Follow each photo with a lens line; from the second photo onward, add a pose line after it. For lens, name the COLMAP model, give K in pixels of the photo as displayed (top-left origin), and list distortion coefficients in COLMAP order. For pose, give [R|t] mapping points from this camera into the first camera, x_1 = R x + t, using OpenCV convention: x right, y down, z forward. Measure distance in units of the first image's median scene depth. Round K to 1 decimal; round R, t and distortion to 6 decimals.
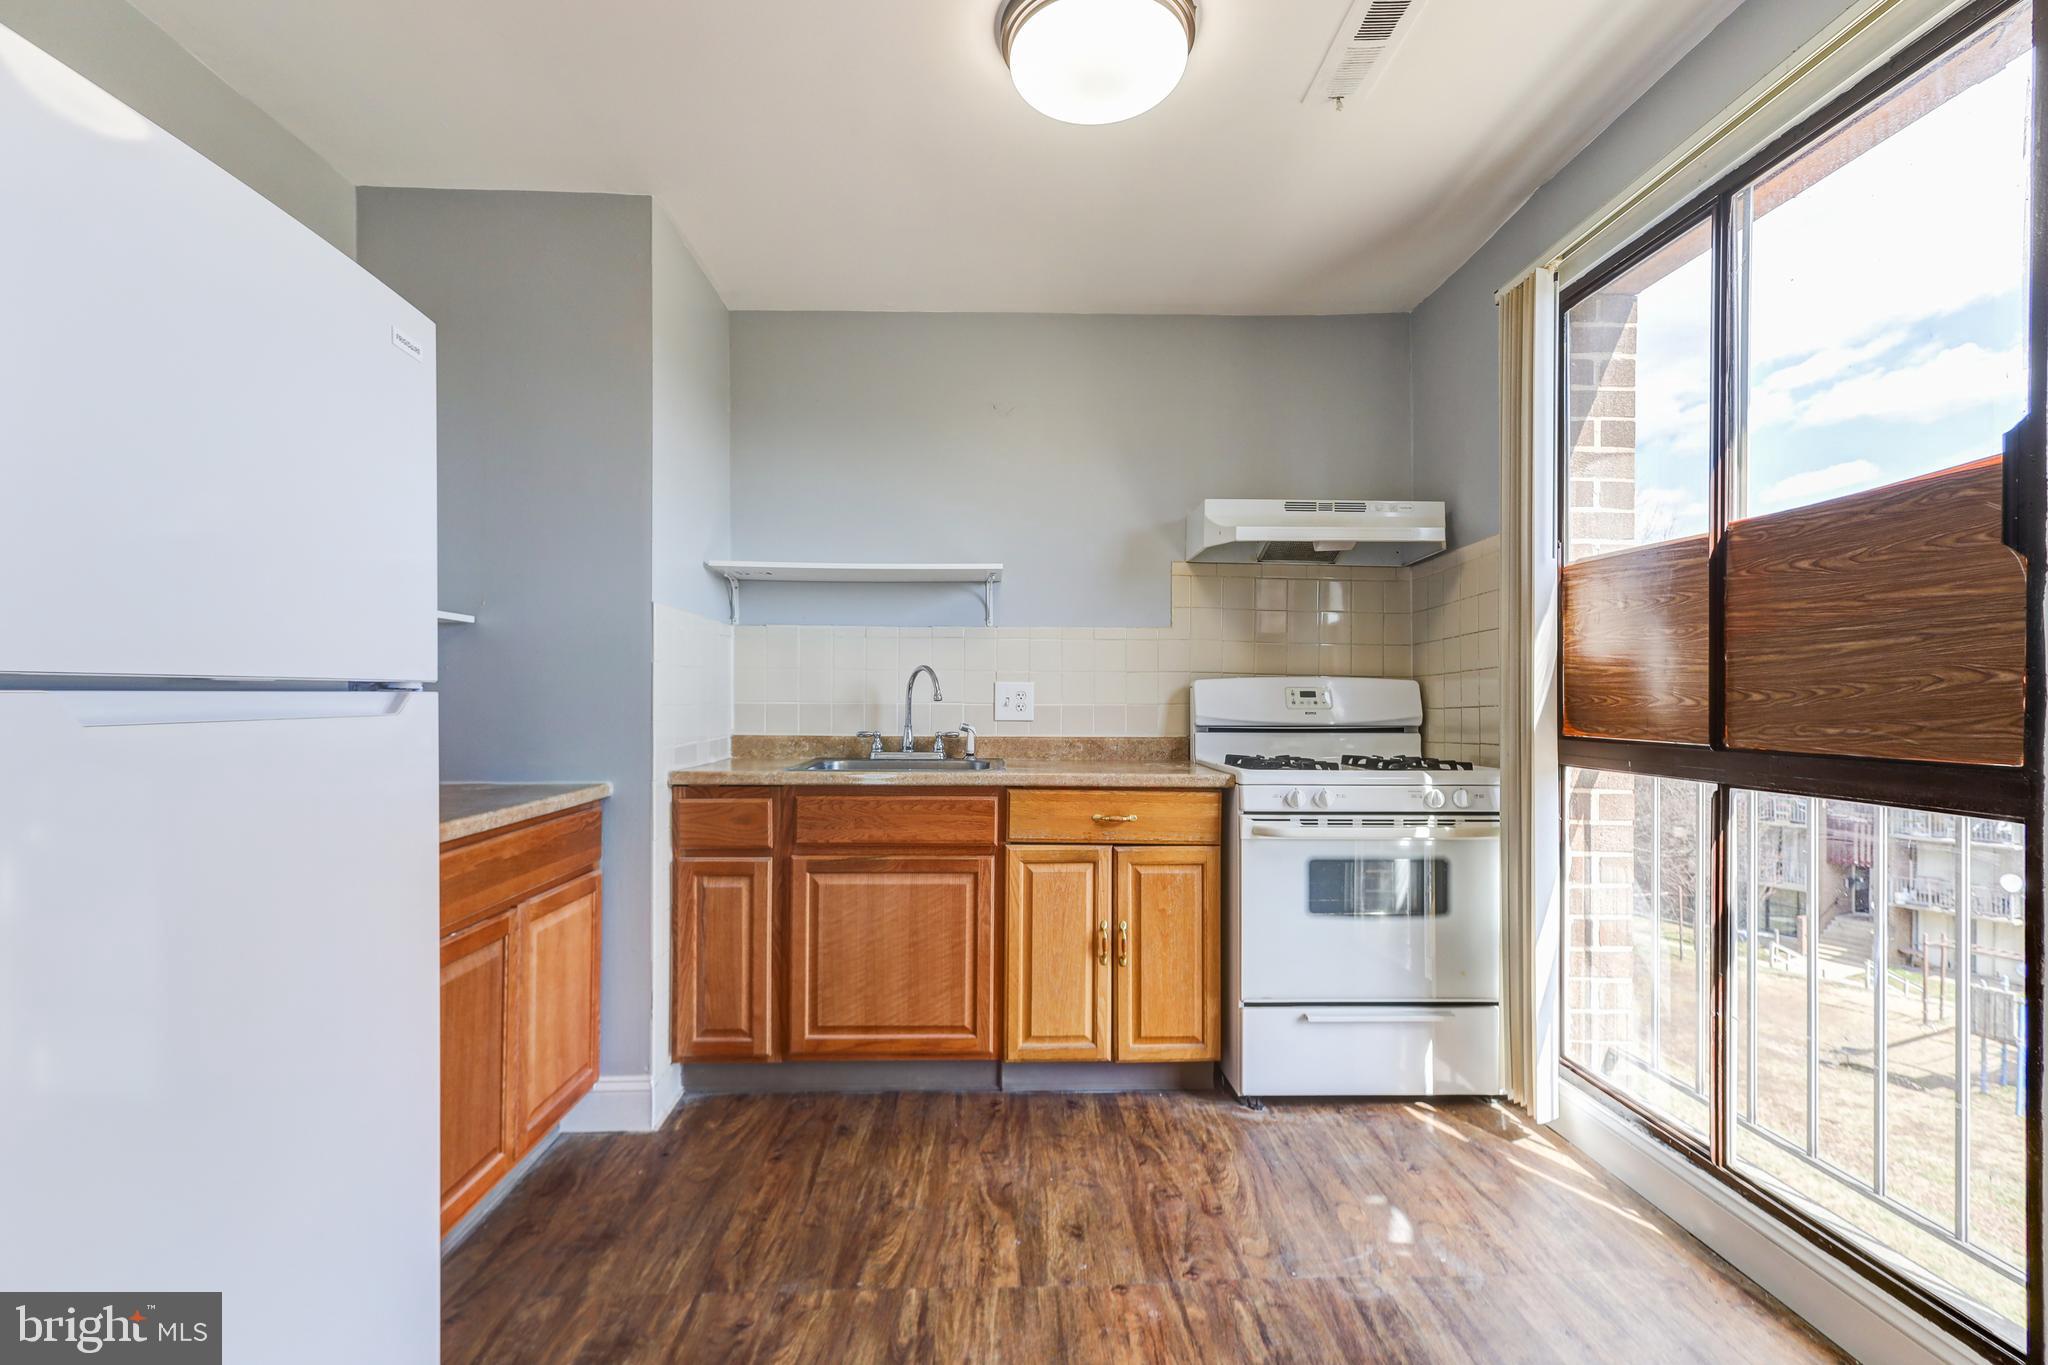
lens RADIAL K [[957.5, 0, 1018.8], [0, 957.5, 690.9], [0, 0, 1]] dist [0.000925, 0.001841]
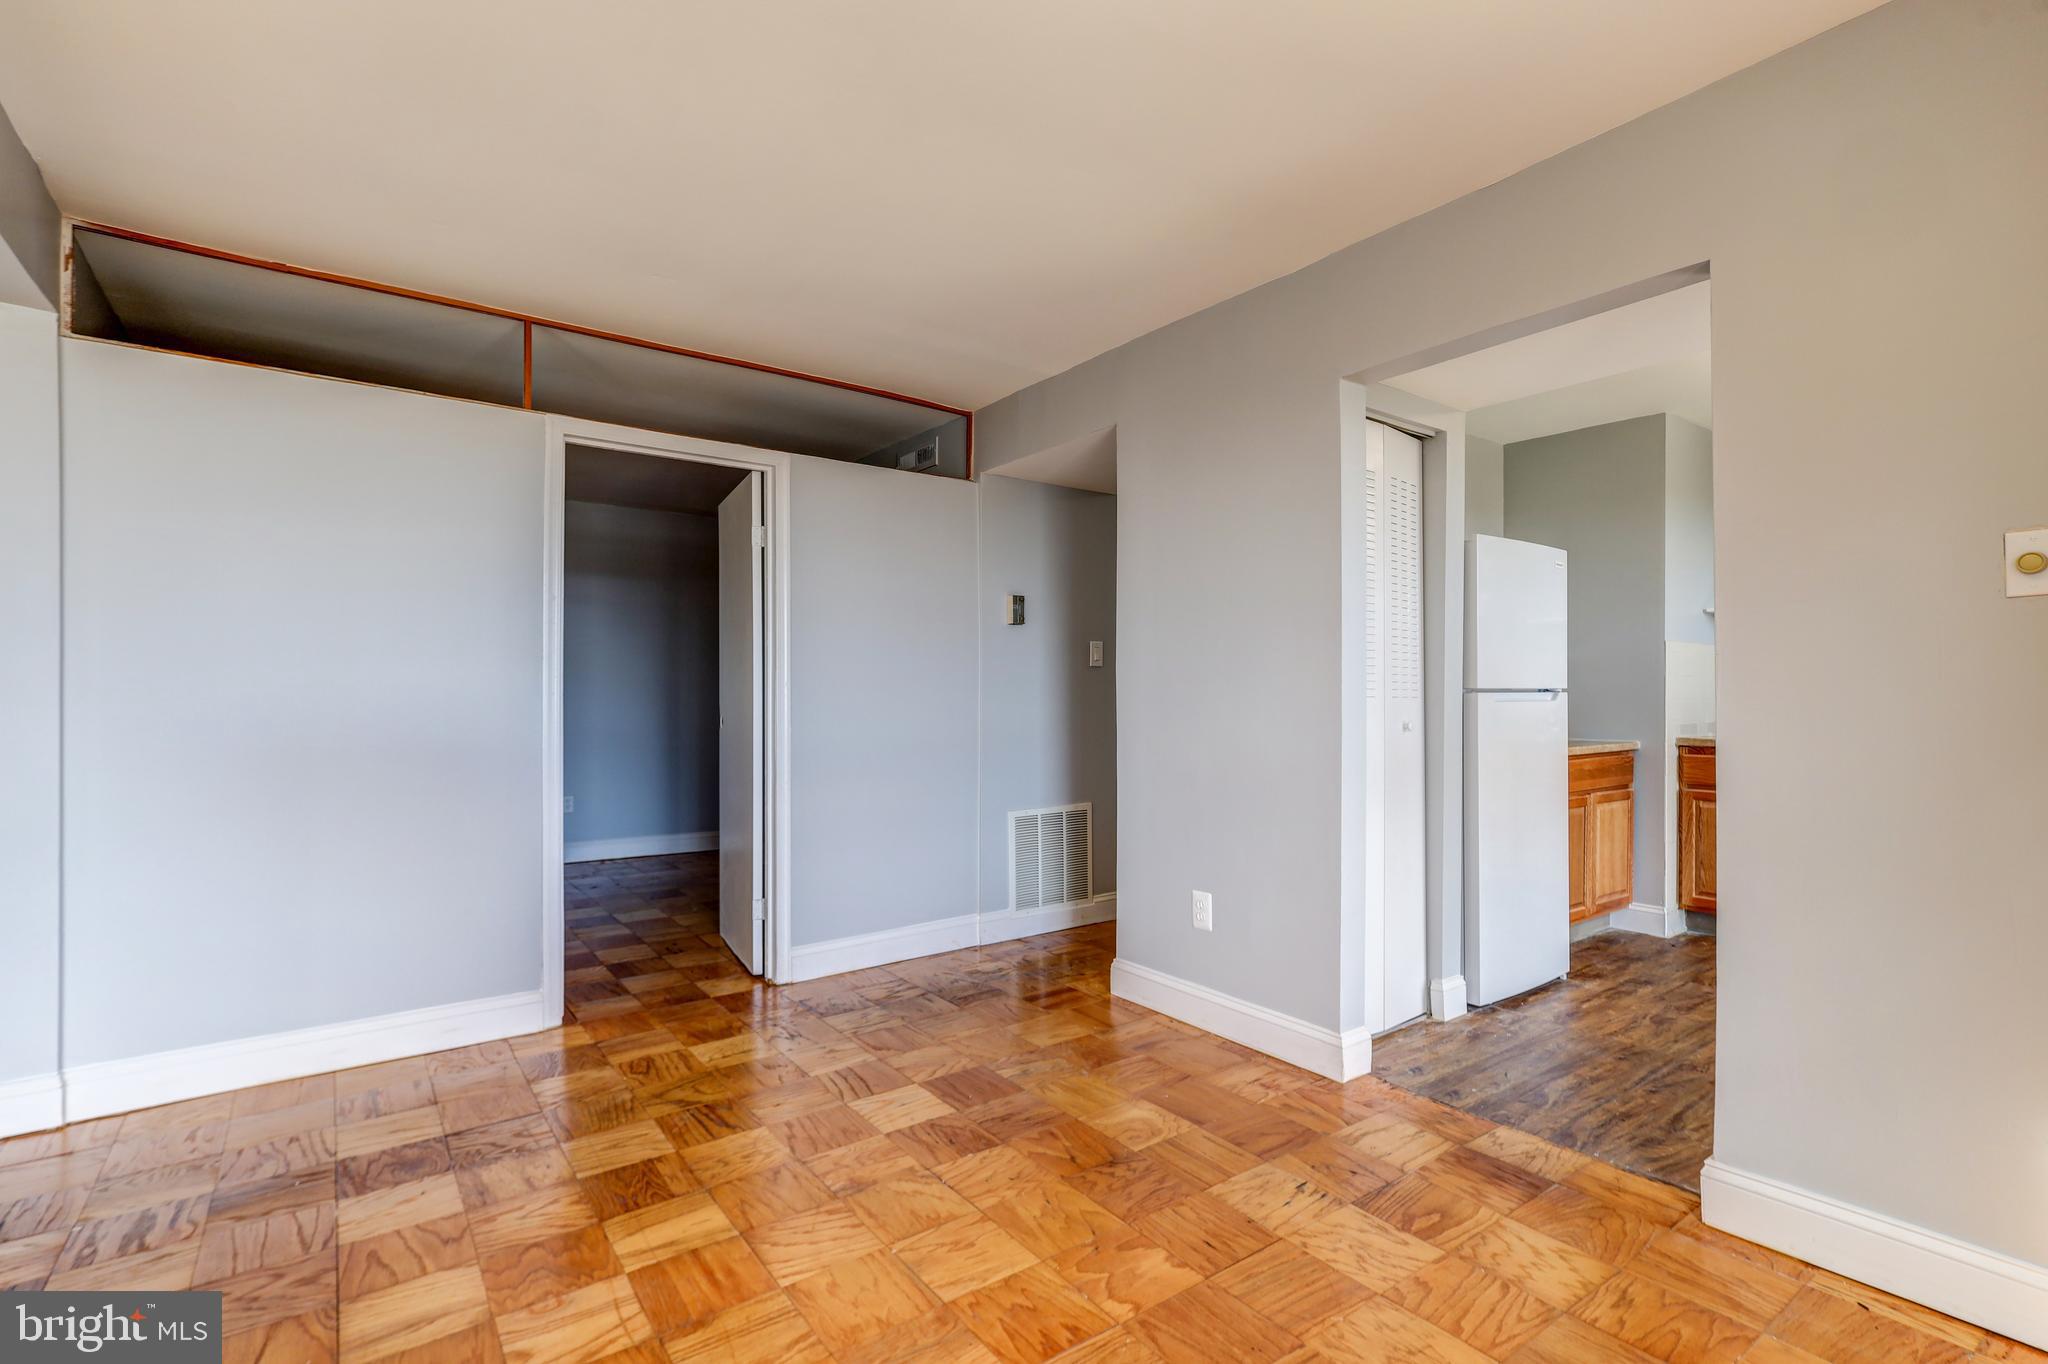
lens RADIAL K [[957.5, 0, 1020.8], [0, 957.5, 685.7], [0, 0, 1]] dist [0.000925, 0.001841]
pose [[0.570531, 0.001135, -0.821275, 0.416229], [0.002698, 0.999991, 0.003256, -0.018455], [0.821272, -0.004074, 0.570523, -1.047244]]
